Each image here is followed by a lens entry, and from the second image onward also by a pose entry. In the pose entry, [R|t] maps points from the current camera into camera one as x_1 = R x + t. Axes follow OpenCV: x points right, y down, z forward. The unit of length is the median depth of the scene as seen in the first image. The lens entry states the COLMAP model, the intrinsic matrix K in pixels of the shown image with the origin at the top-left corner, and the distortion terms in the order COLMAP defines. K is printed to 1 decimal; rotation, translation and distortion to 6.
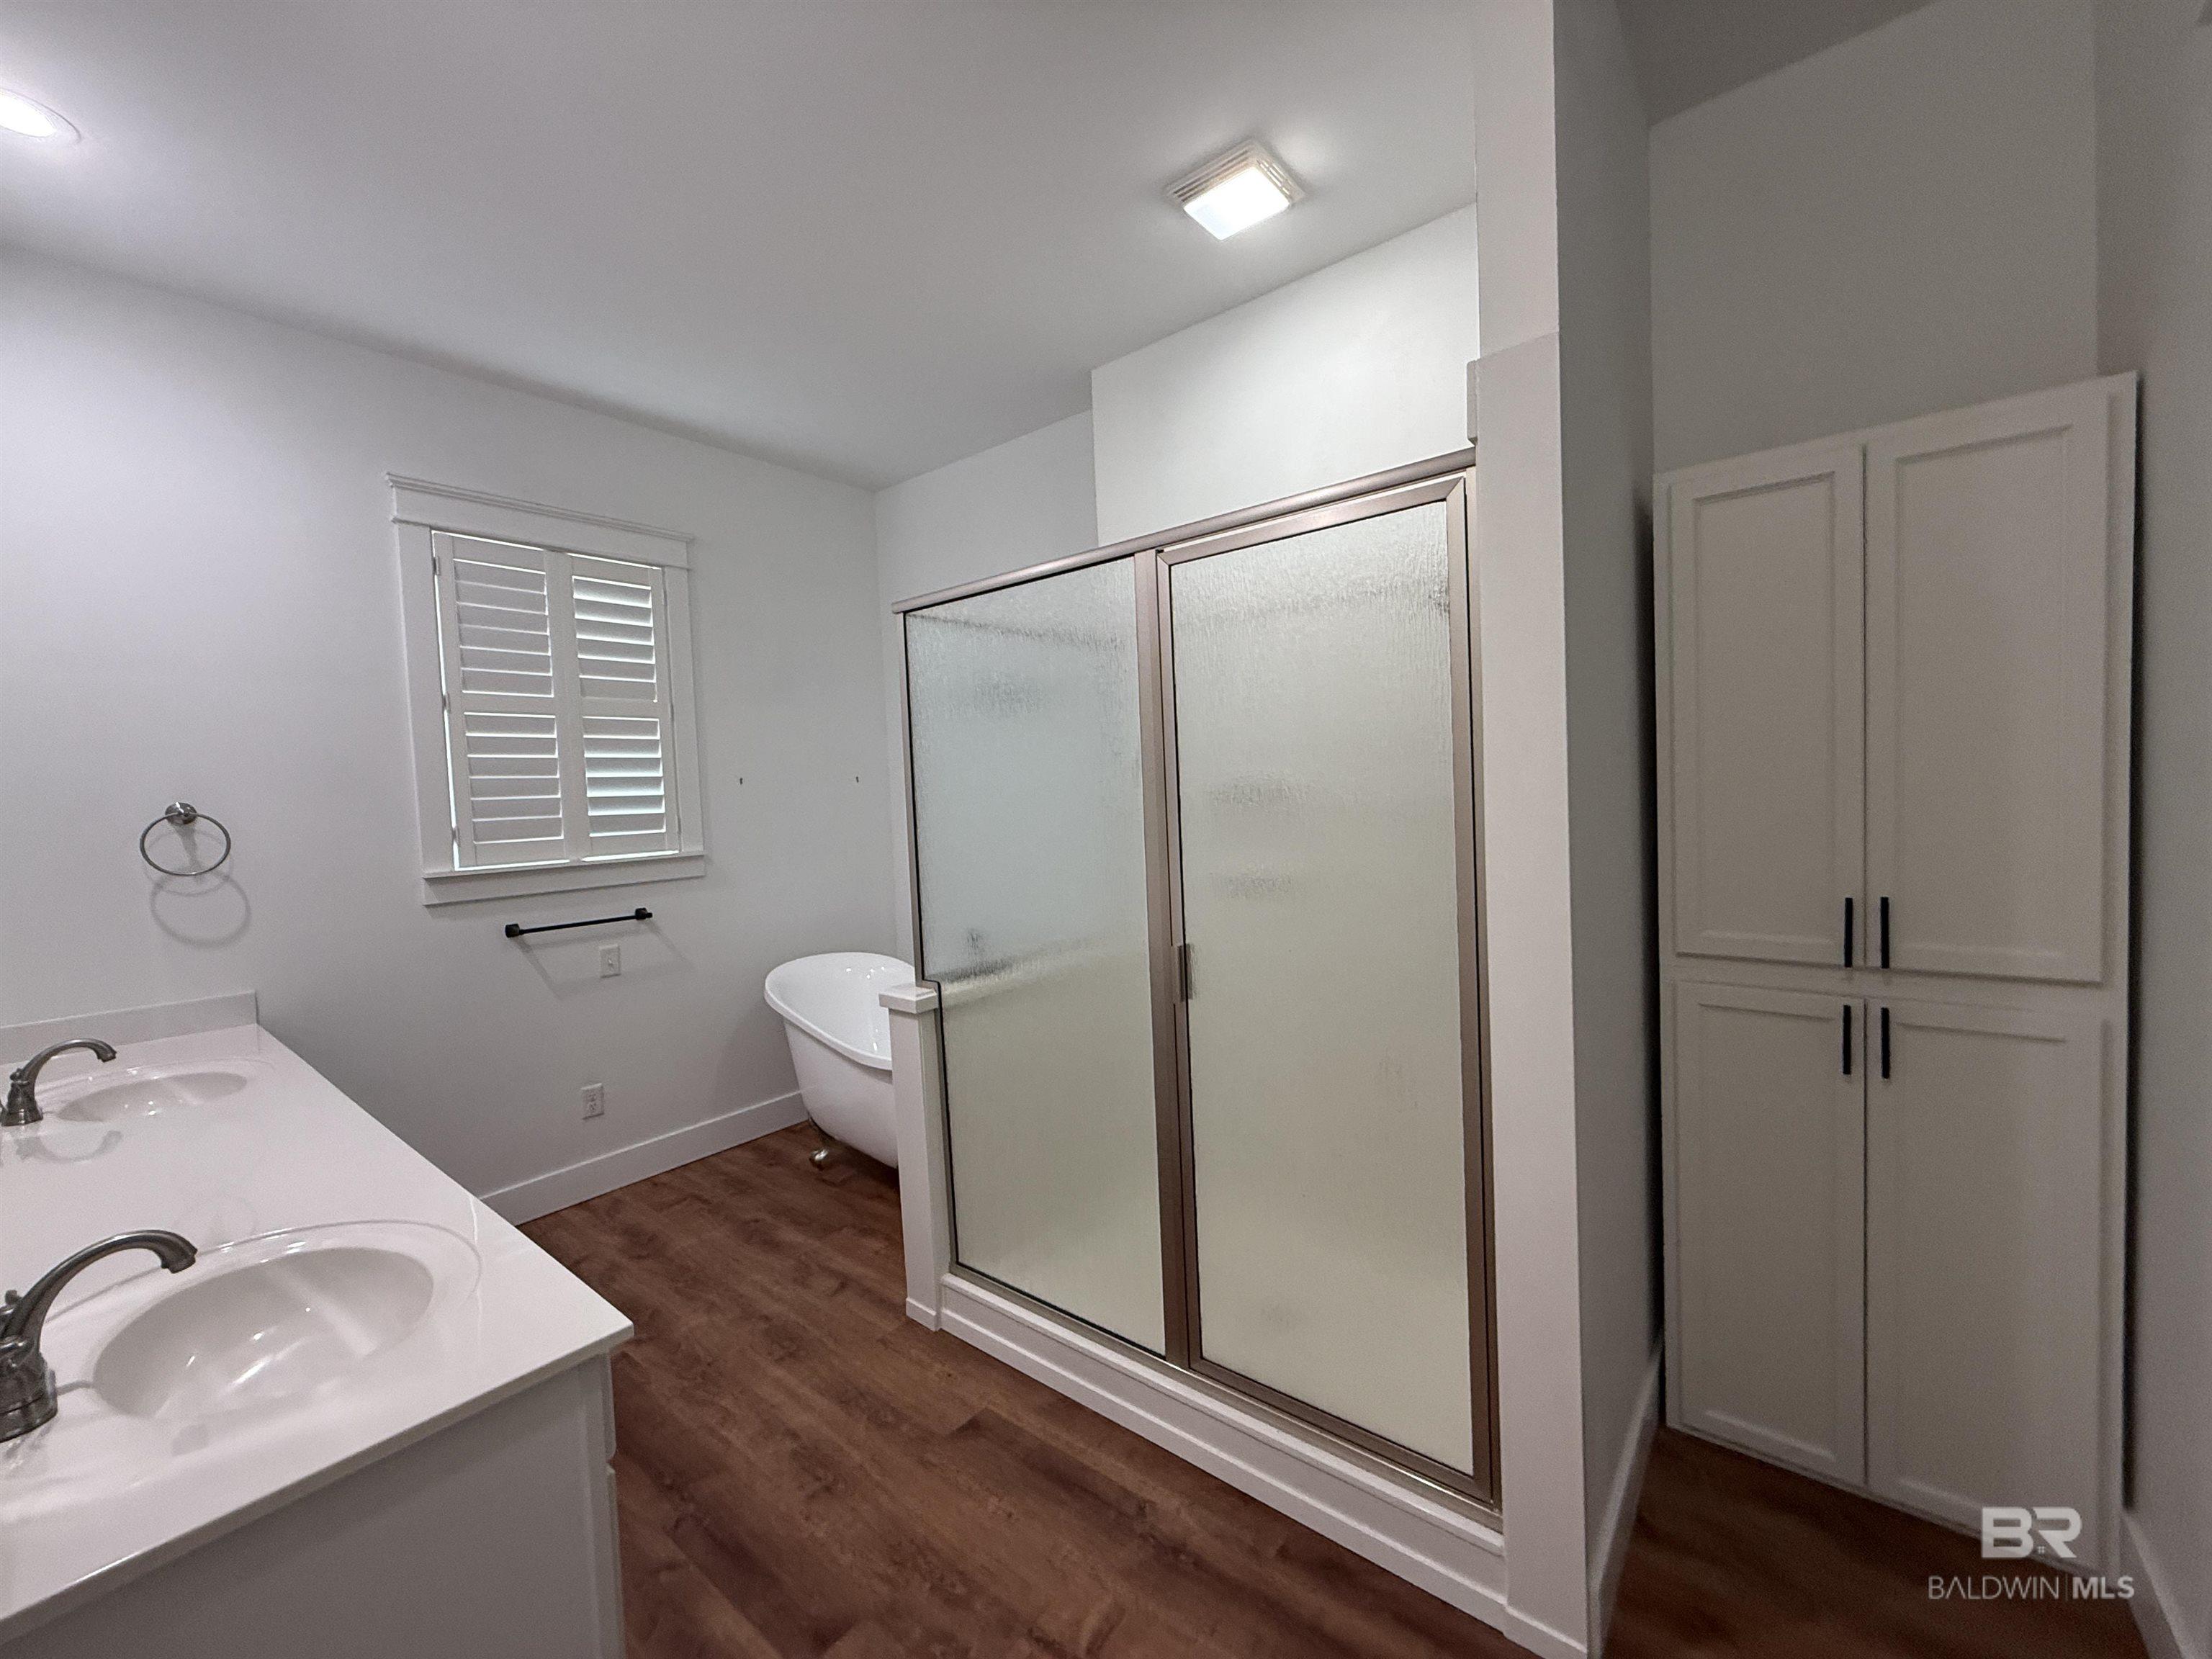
lens RADIAL K [[880.2, 0, 1097.2], [0, 880.2, 826.4], [0, 0, 1]] dist [-0.000523, 0.000333]
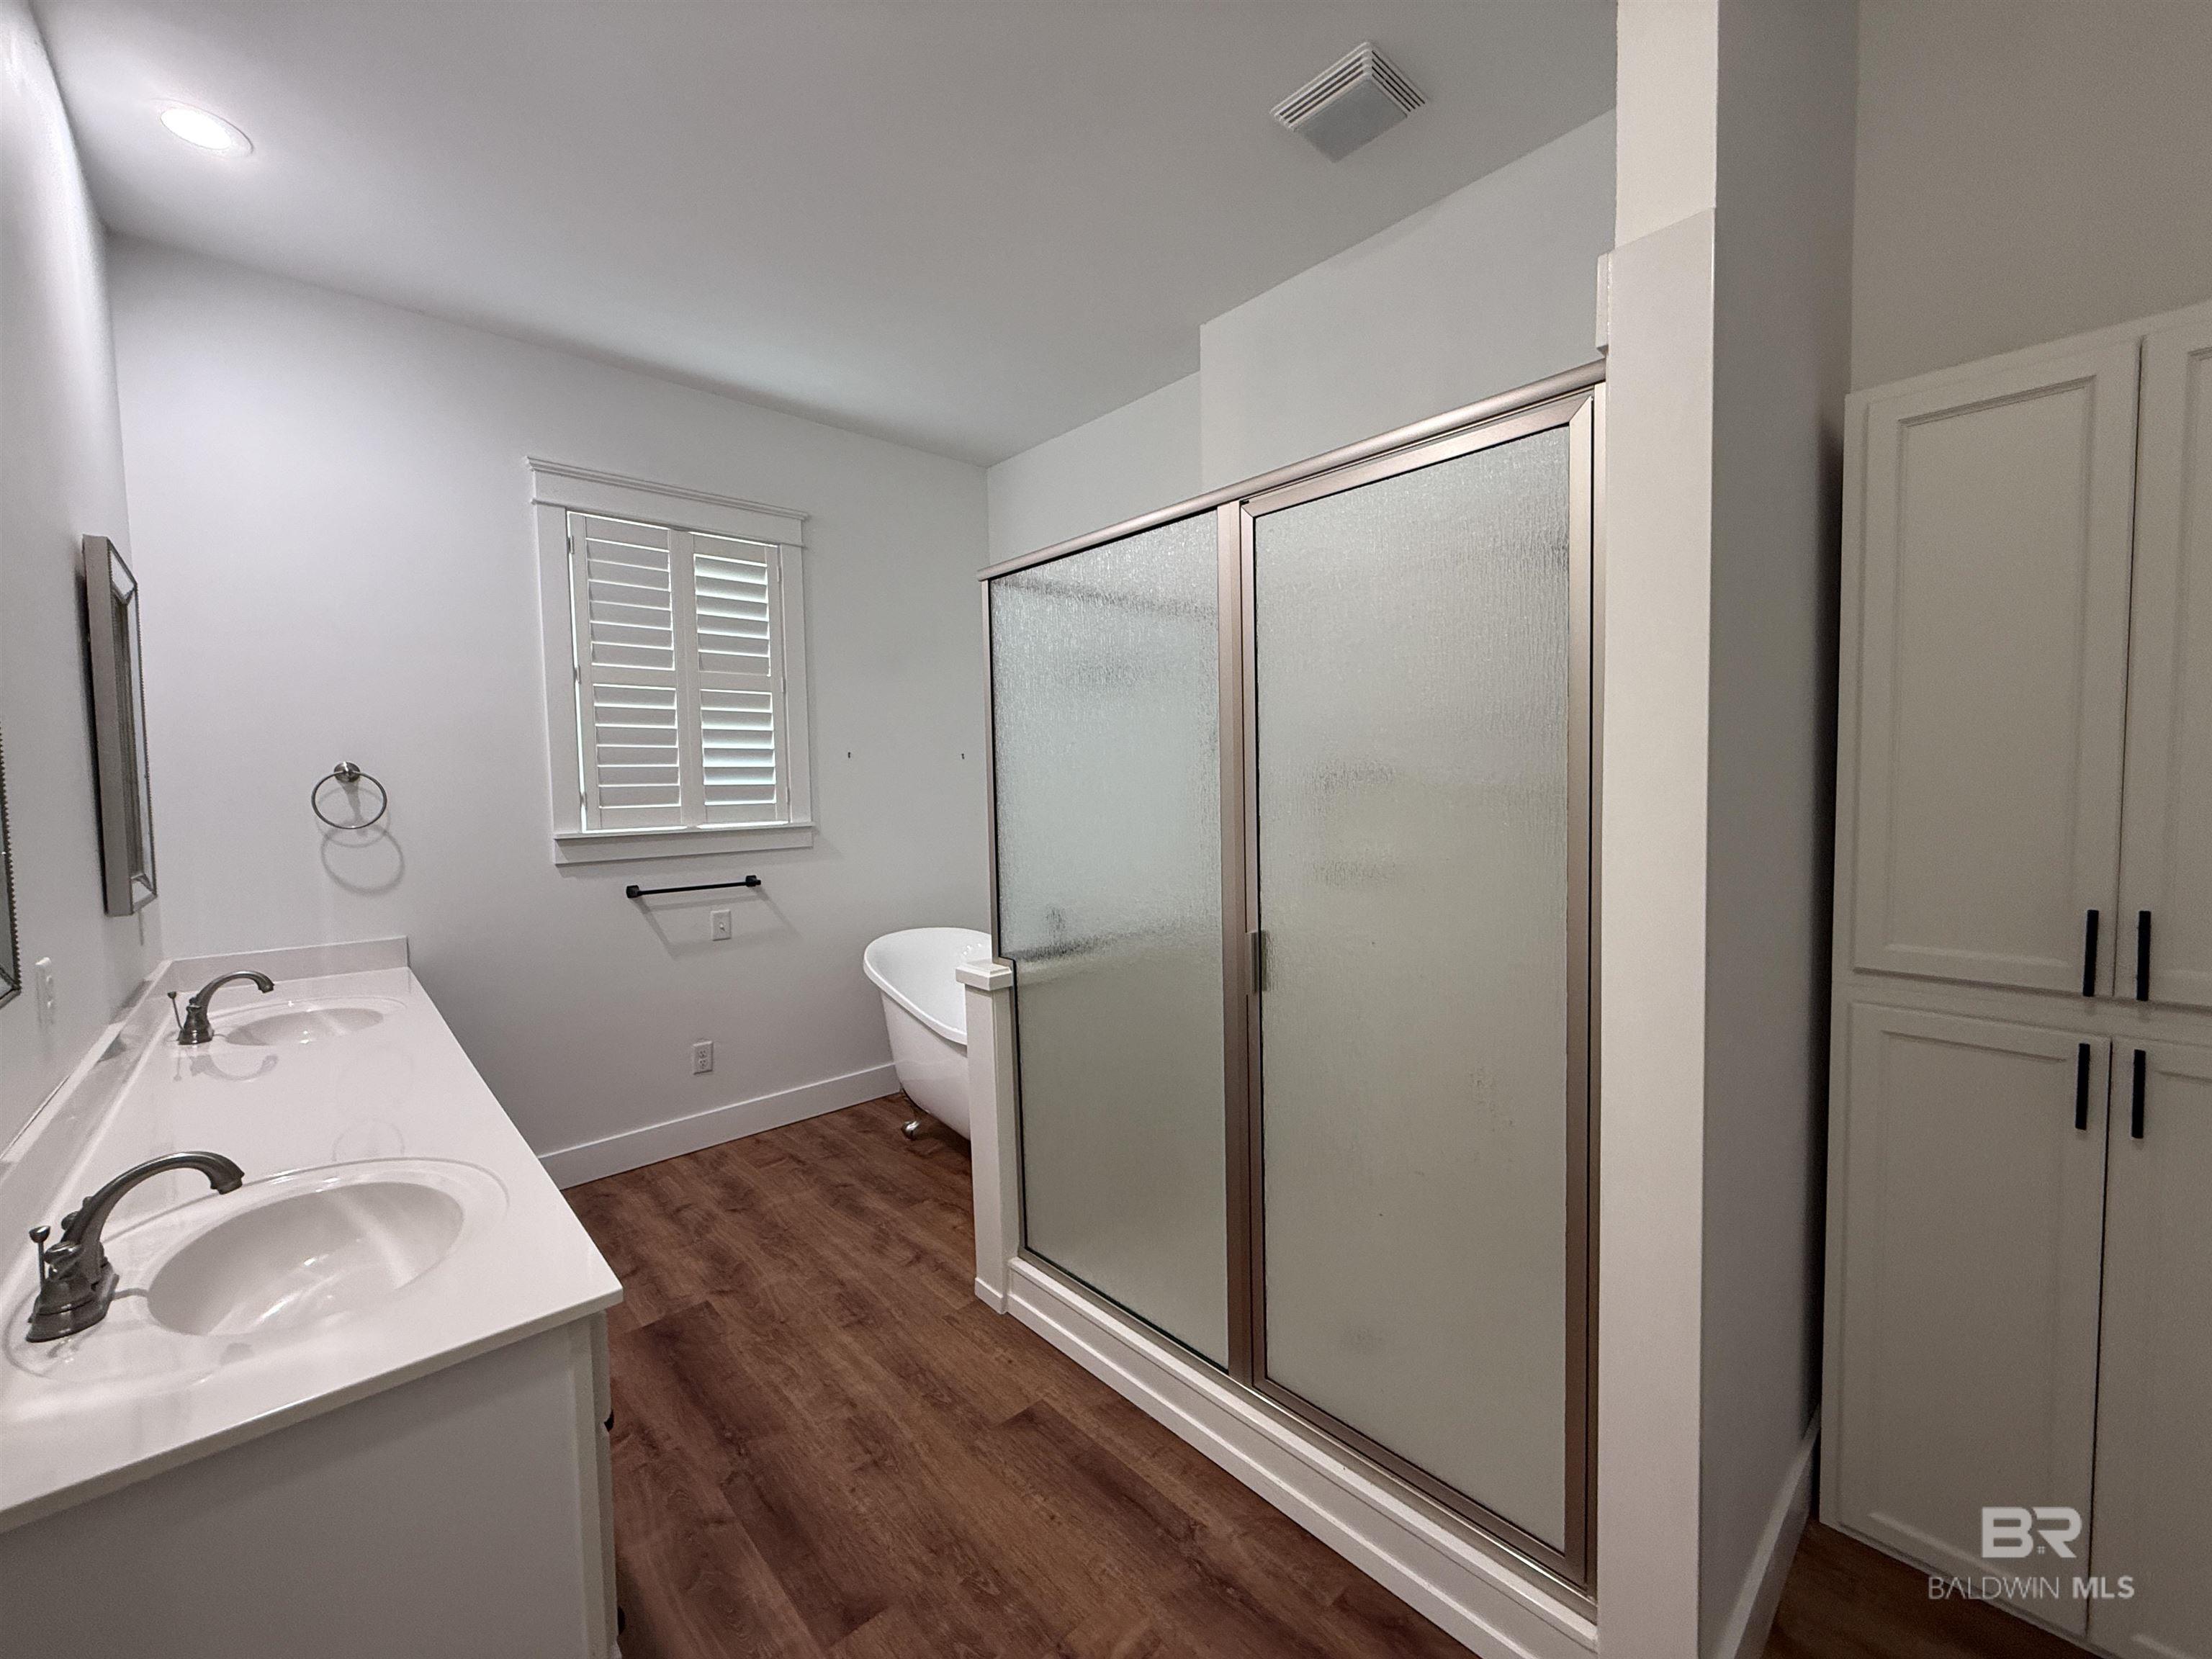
lens RADIAL K [[880.2, 0, 1097.2], [0, 880.2, 826.4], [0, 0, 1]] dist [-0.000523, 0.000333]
pose [[0.988767, 0.028442, -0.146731, 0.042931], [-0.026300, 0.999518, 0.016520, 0.009177], [0.147130, -0.012476, 0.989038, 0.043947]]
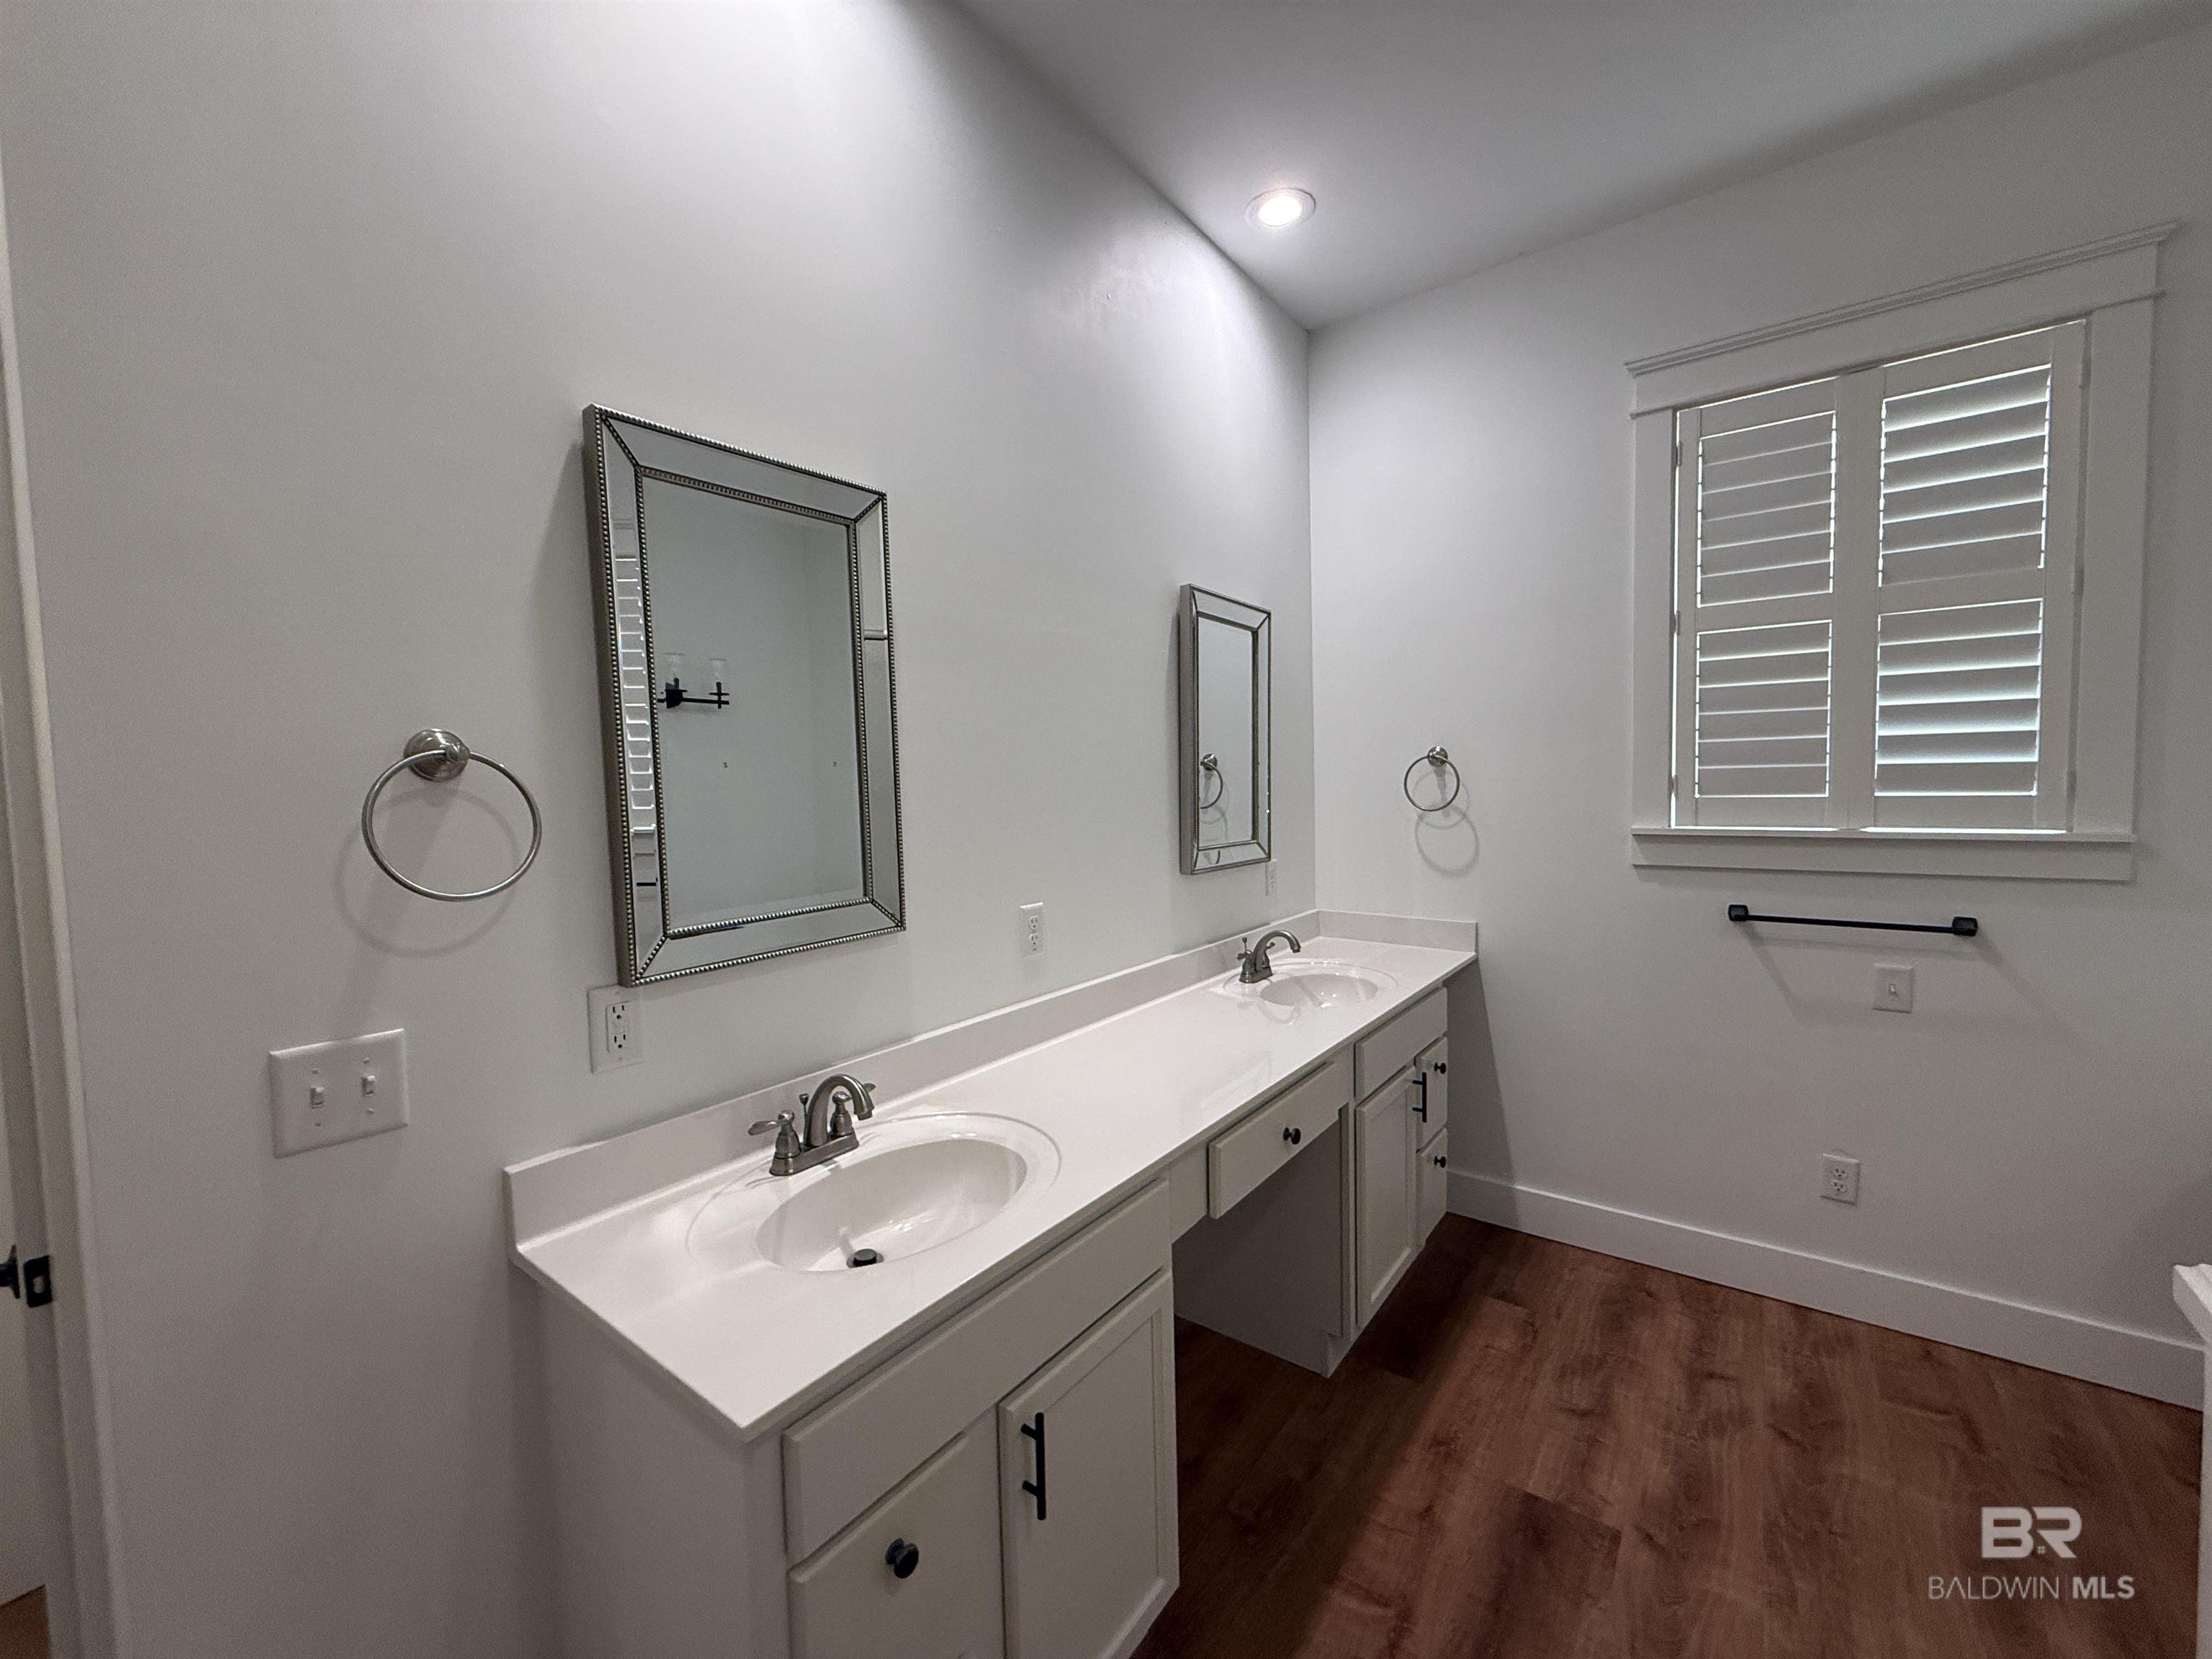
lens RADIAL K [[880.2, 0, 1097.2], [0, 880.2, 826.4], [0, 0, 1]] dist [-0.000523, 0.000333]
pose [[0.033512, 0.097121, -0.994708, 0.080298], [-0.018880, 0.995151, 0.096528, -0.022464], [0.999260, 0.015545, 0.035184, 0.460466]]
